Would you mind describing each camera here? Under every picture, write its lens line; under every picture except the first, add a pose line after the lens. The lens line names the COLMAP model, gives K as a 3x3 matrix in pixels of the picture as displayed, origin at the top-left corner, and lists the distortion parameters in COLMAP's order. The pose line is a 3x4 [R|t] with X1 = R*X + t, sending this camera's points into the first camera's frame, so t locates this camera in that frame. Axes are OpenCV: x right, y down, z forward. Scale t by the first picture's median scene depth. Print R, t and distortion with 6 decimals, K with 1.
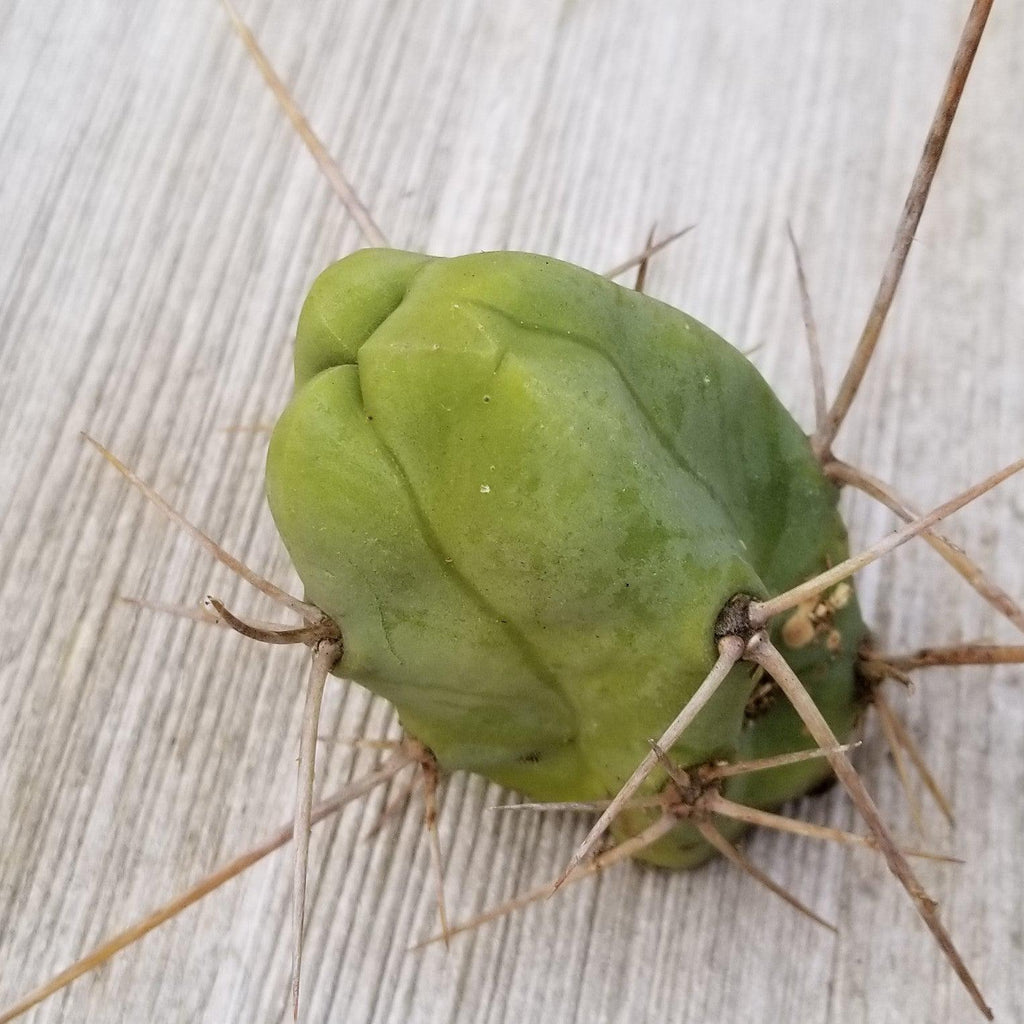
lens RADIAL K [[2338.3, 0, 579.5], [0, 2338.3, 470.8], [0, 0, 1]] dist [0.090984, -0.005446]
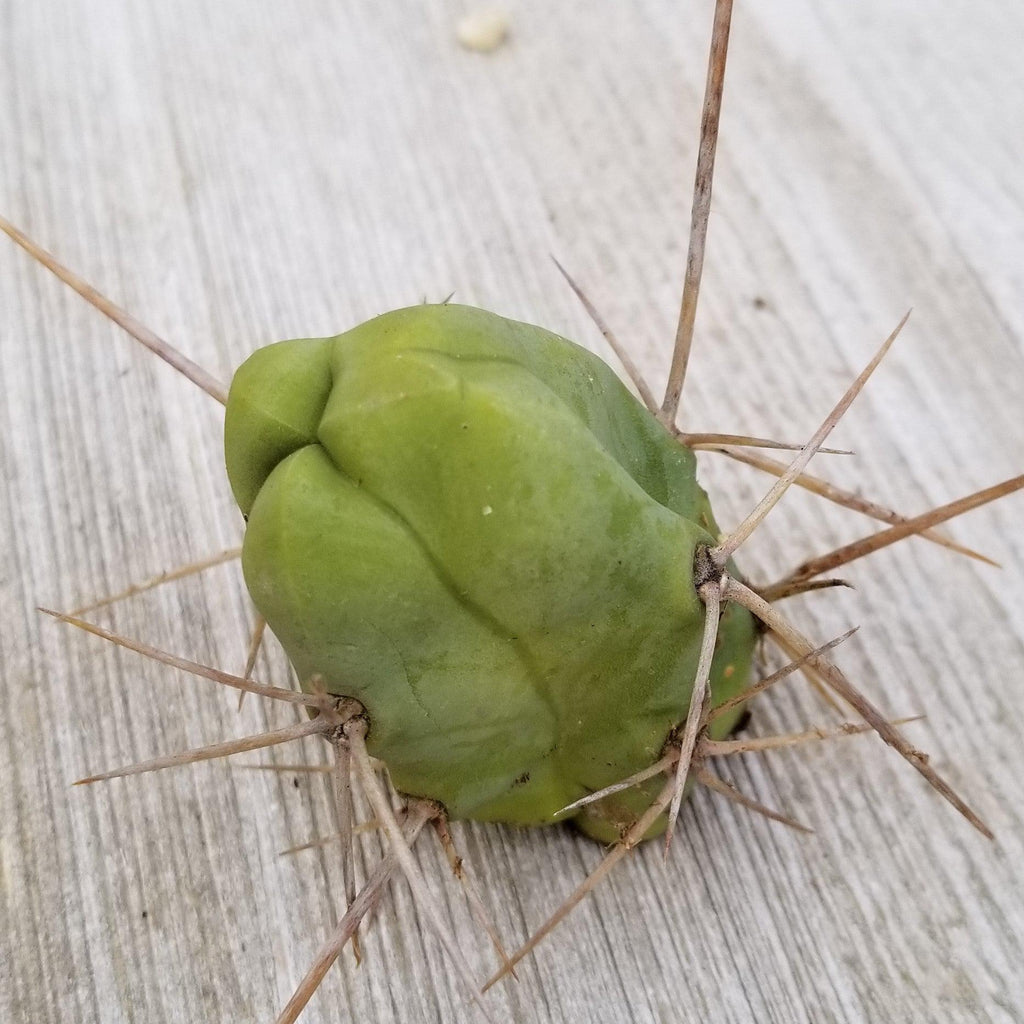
lens RADIAL K [[1906.5, 0, 662.8], [0, 1906.5, 459.1], [0, 0, 1]] dist [0.117252, -0.360559]
pose [[0.884489, -0.299084, 0.358089, -0.222215], [0.330830, 0.943234, -0.029351, 0.030640], [-0.328983, 0.144428, 0.933226, 0.139973]]
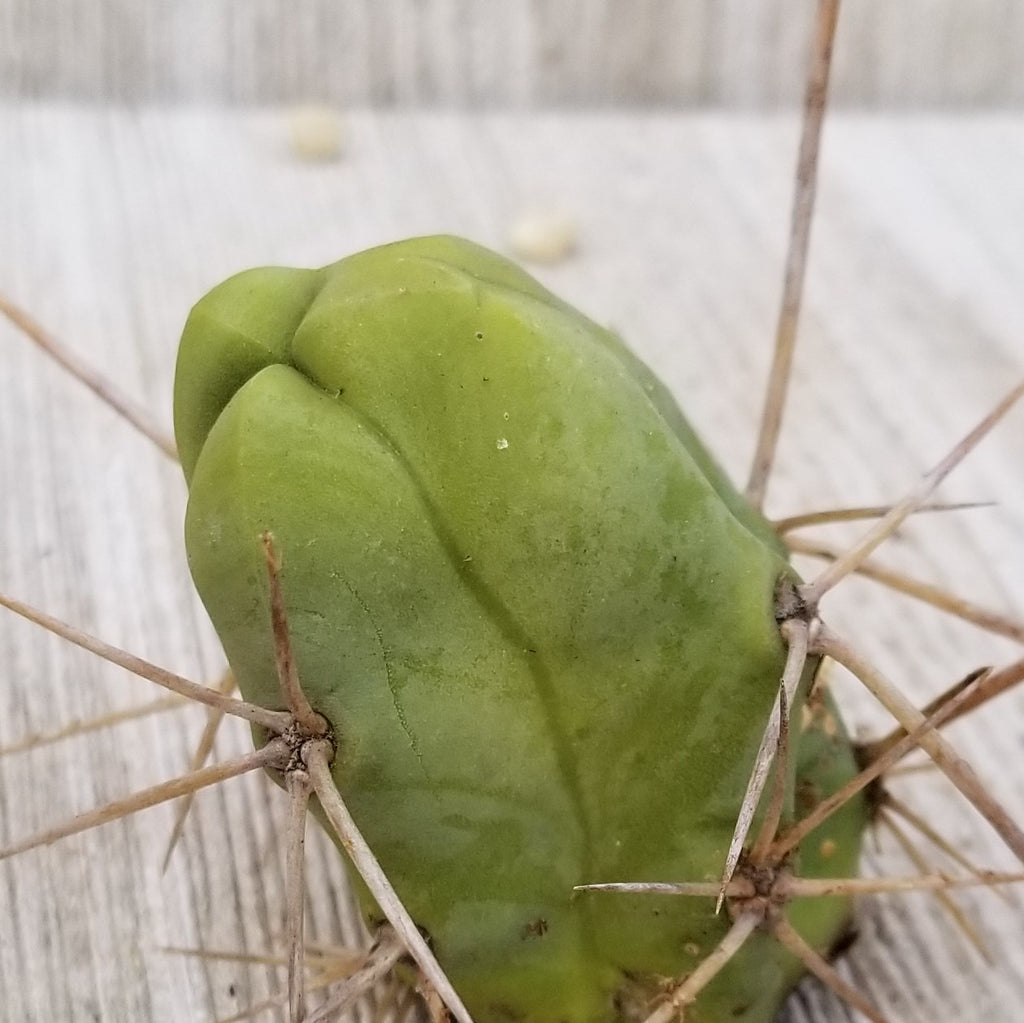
lens RADIAL K [[2787.7, 0, 650.8], [0, 2787.7, 683.3], [0, 0, 1]] dist [0.088718, -0.152473]
pose [[0.913289, -0.186605, 0.362053, -0.294687], [0.292153, 0.919483, -0.263056, 0.290106], [-0.283814, 0.346021, 0.894270, 0.122779]]
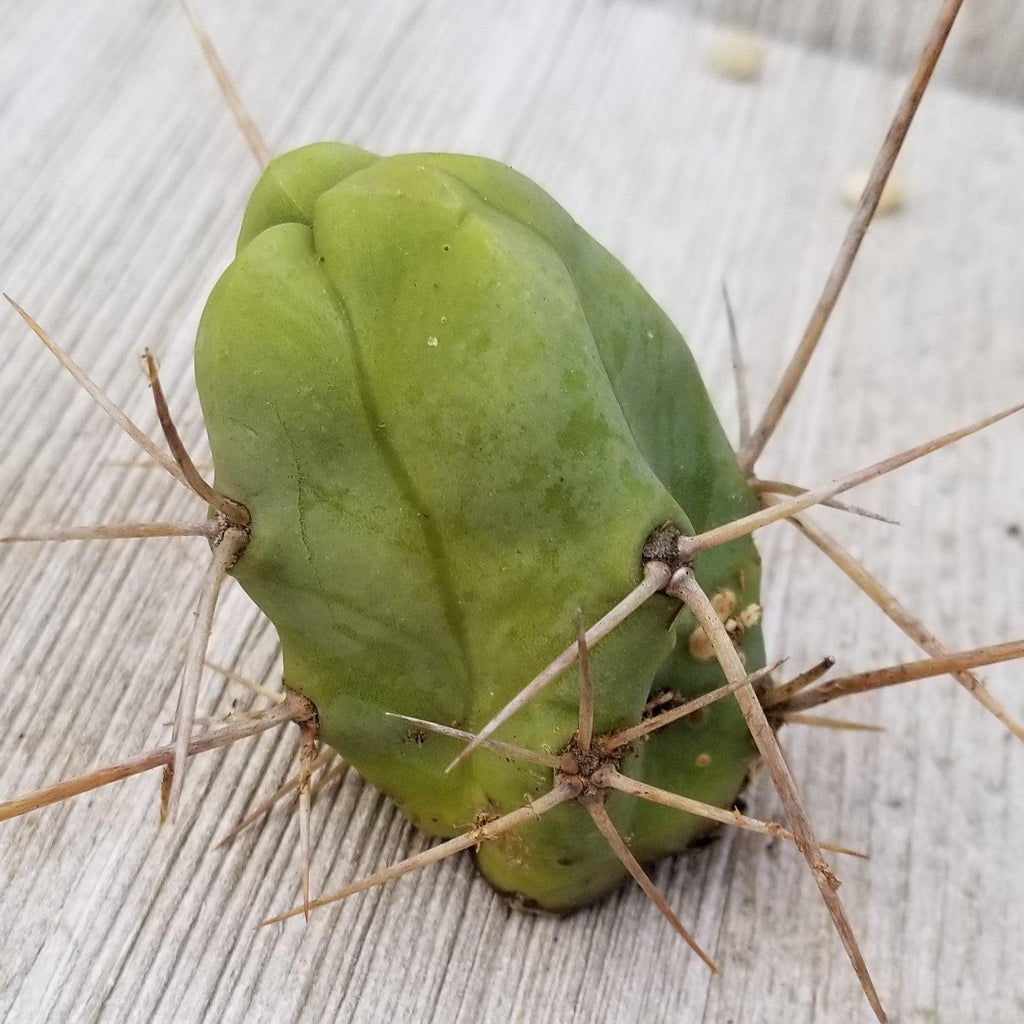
lens RADIAL K [[2302.0, 0, 529.1], [0, 2302.0, 670.9], [0, 0, 1]] dist [0.127067, -0.518247]
pose [[0.990204, 0.120223, 0.071012, -0.042924], [-0.102347, 0.970889, -0.216563, 0.280723], [-0.094980, 0.207174, 0.973683, 0.079570]]
